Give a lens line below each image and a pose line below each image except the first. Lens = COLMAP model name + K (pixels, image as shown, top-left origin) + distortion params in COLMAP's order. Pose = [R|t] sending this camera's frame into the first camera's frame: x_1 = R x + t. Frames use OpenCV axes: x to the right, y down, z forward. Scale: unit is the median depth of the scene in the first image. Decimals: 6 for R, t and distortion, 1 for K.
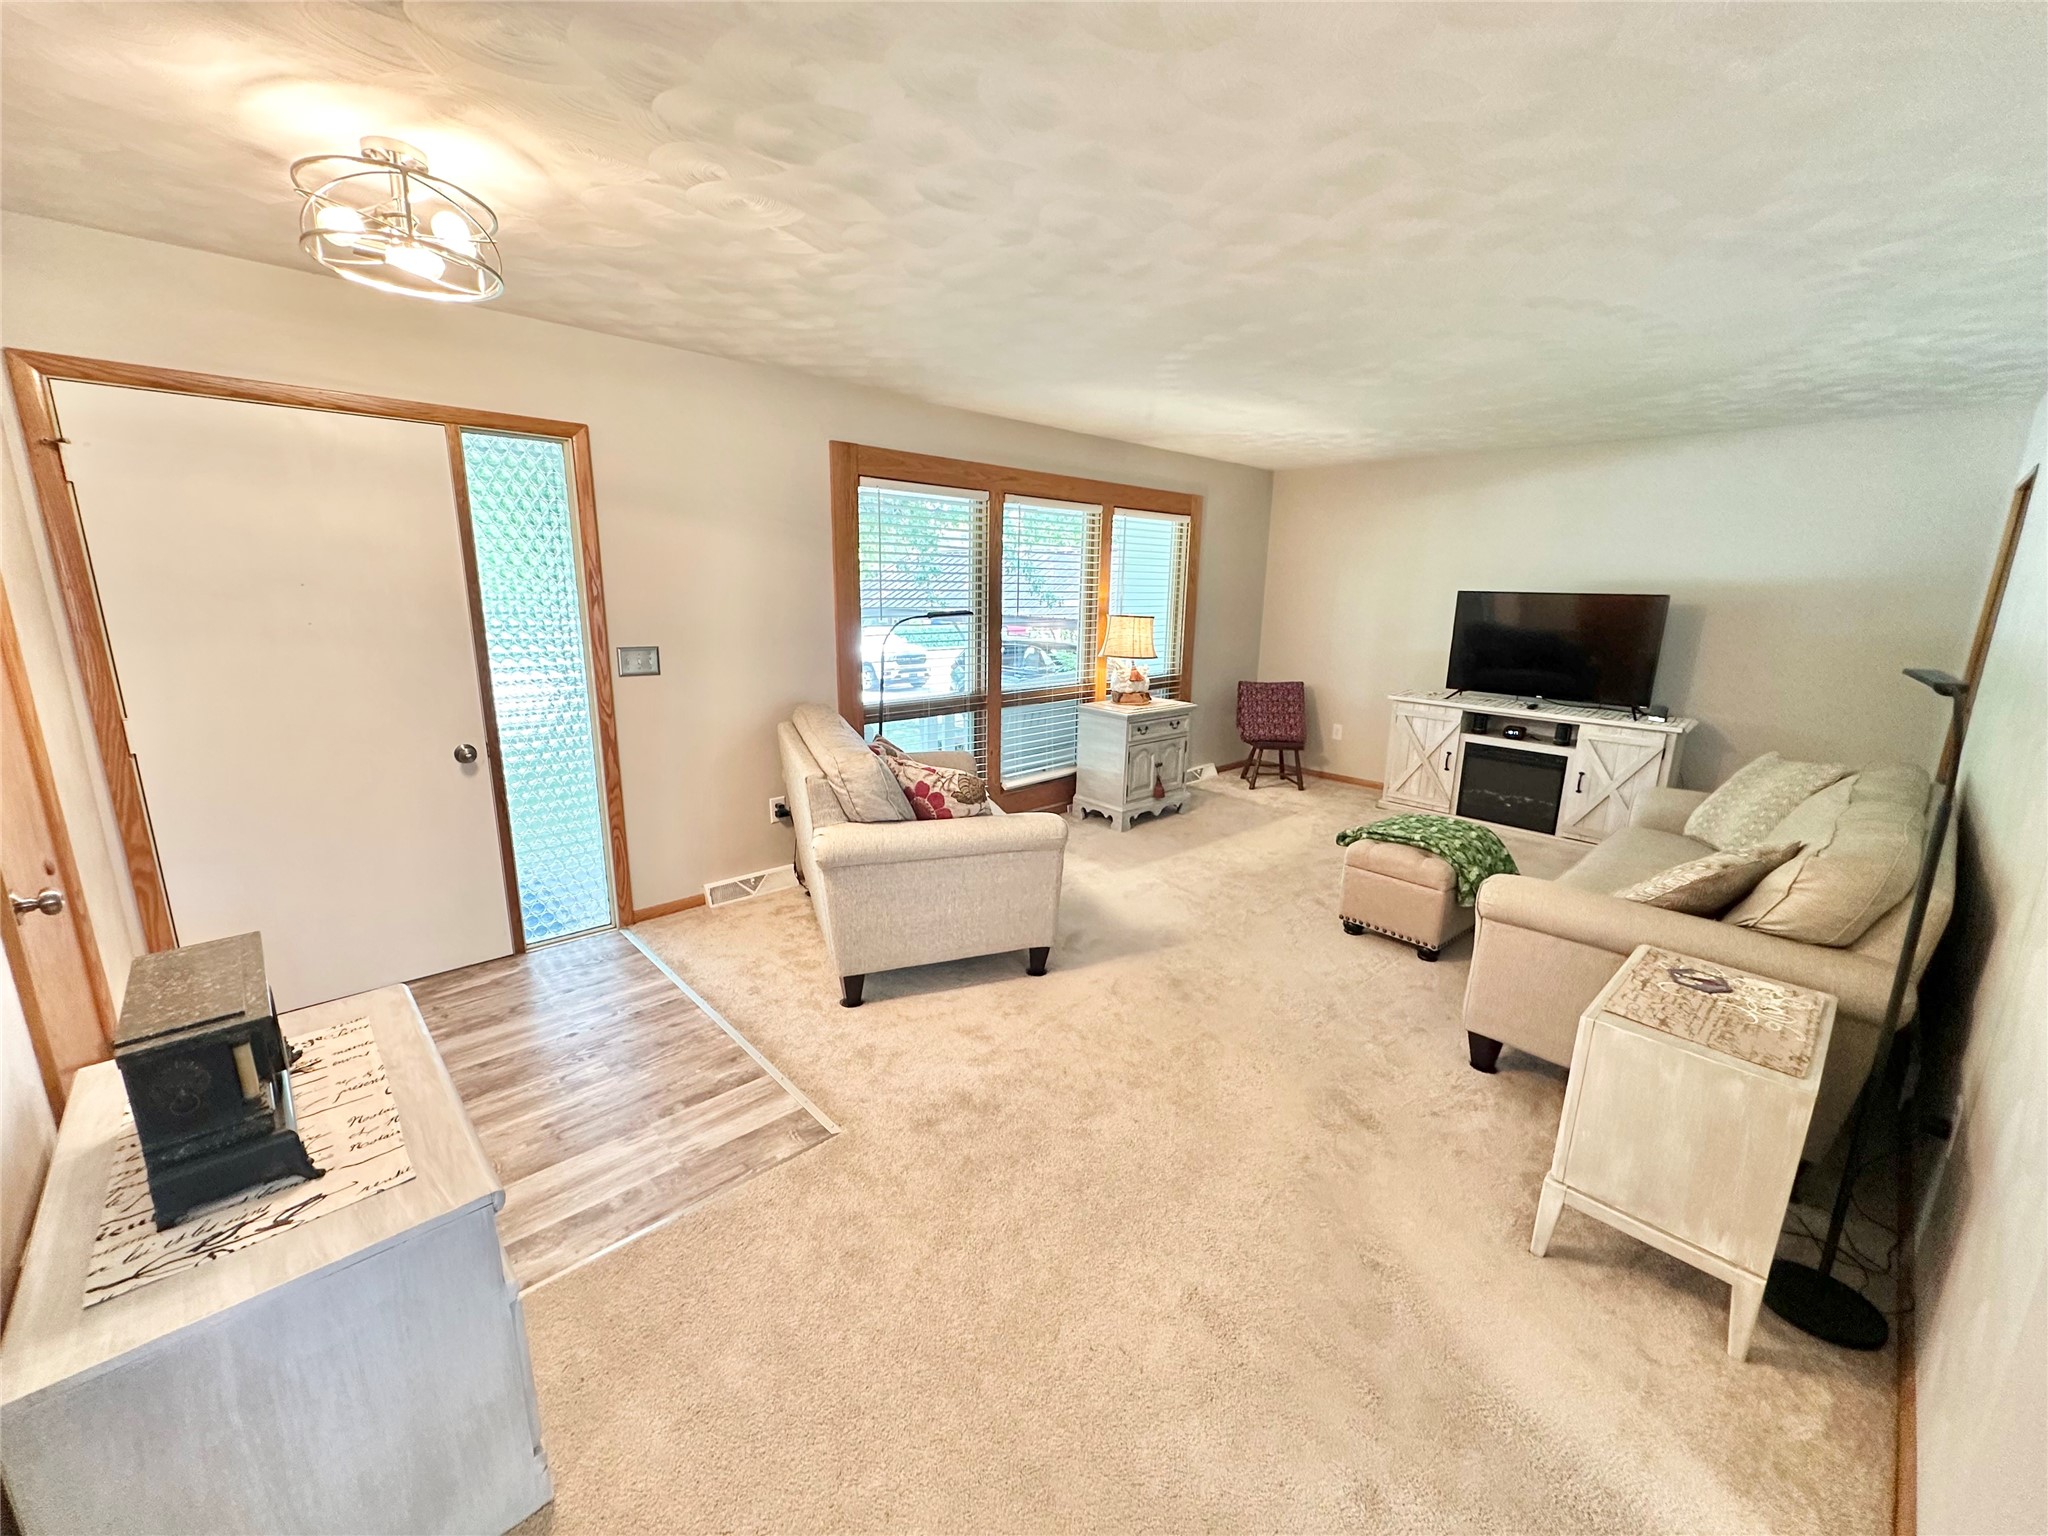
lens RADIAL K [[812.5, 0, 1024.0], [0, 812.5, 768.0], [0, 0, 1]] dist [-0.002813, -0.000558]
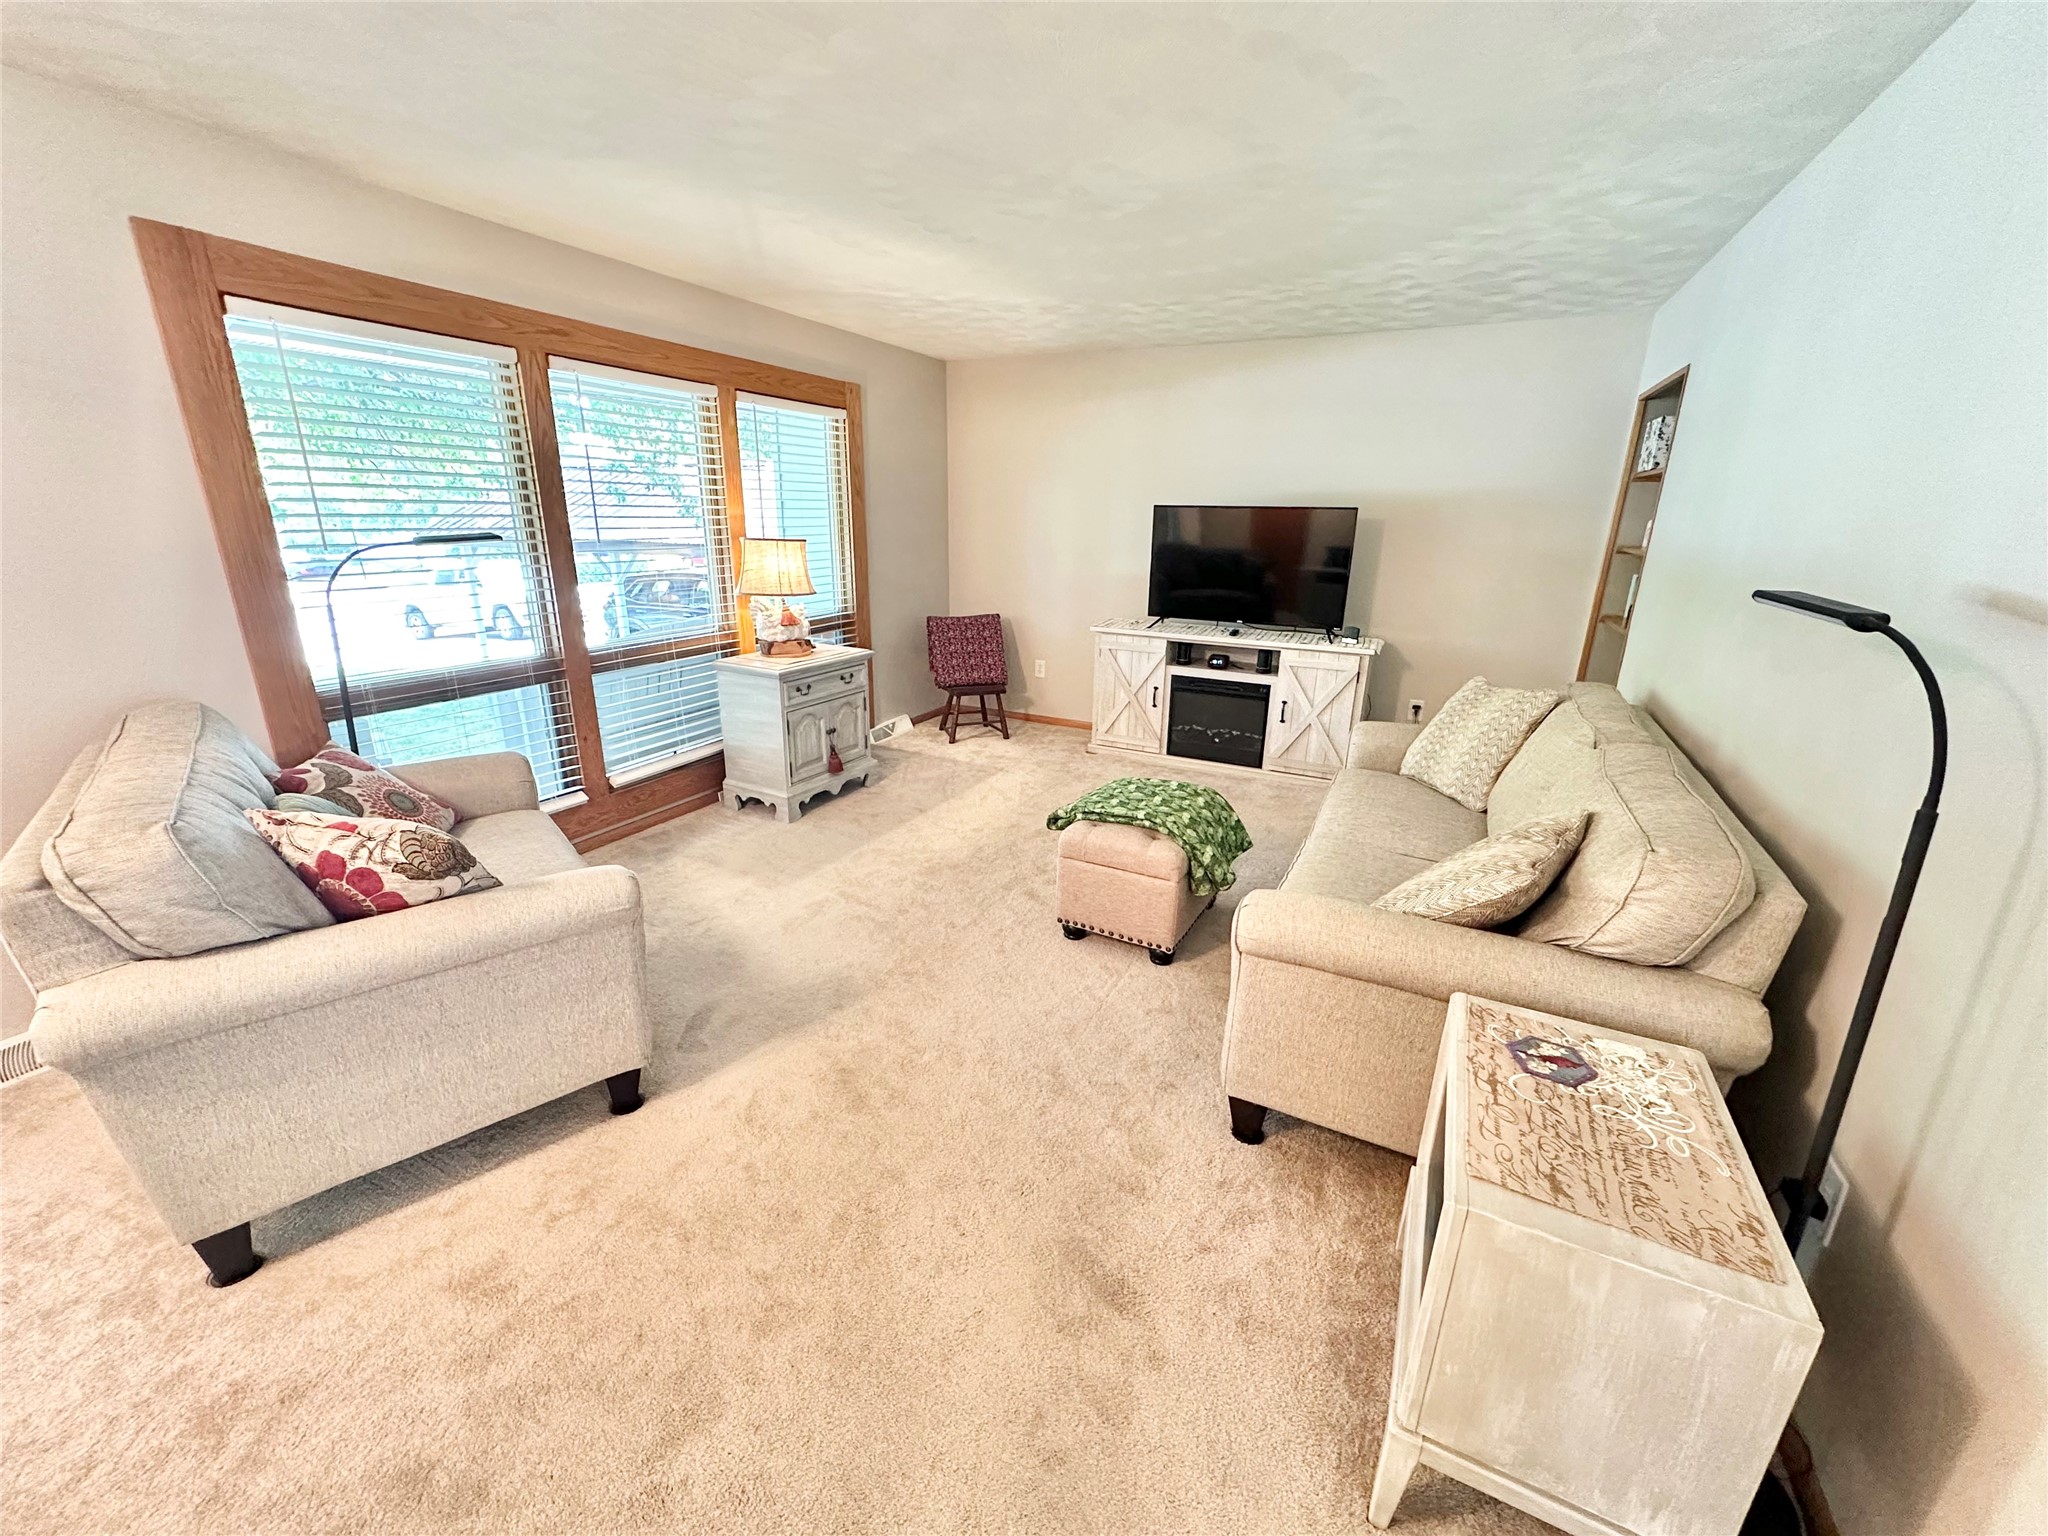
lens RADIAL K [[812.5, 0, 1024.0], [0, 812.5, 768.0], [0, 0, 1]] dist [-0.002813, -0.000558]
pose [[0.939099, -0.106148, 0.326843, 0.089779], [0.077526, 0.992020, 0.099426, -0.036126], [-0.334789, -0.068032, 0.939834, 0.216884]]
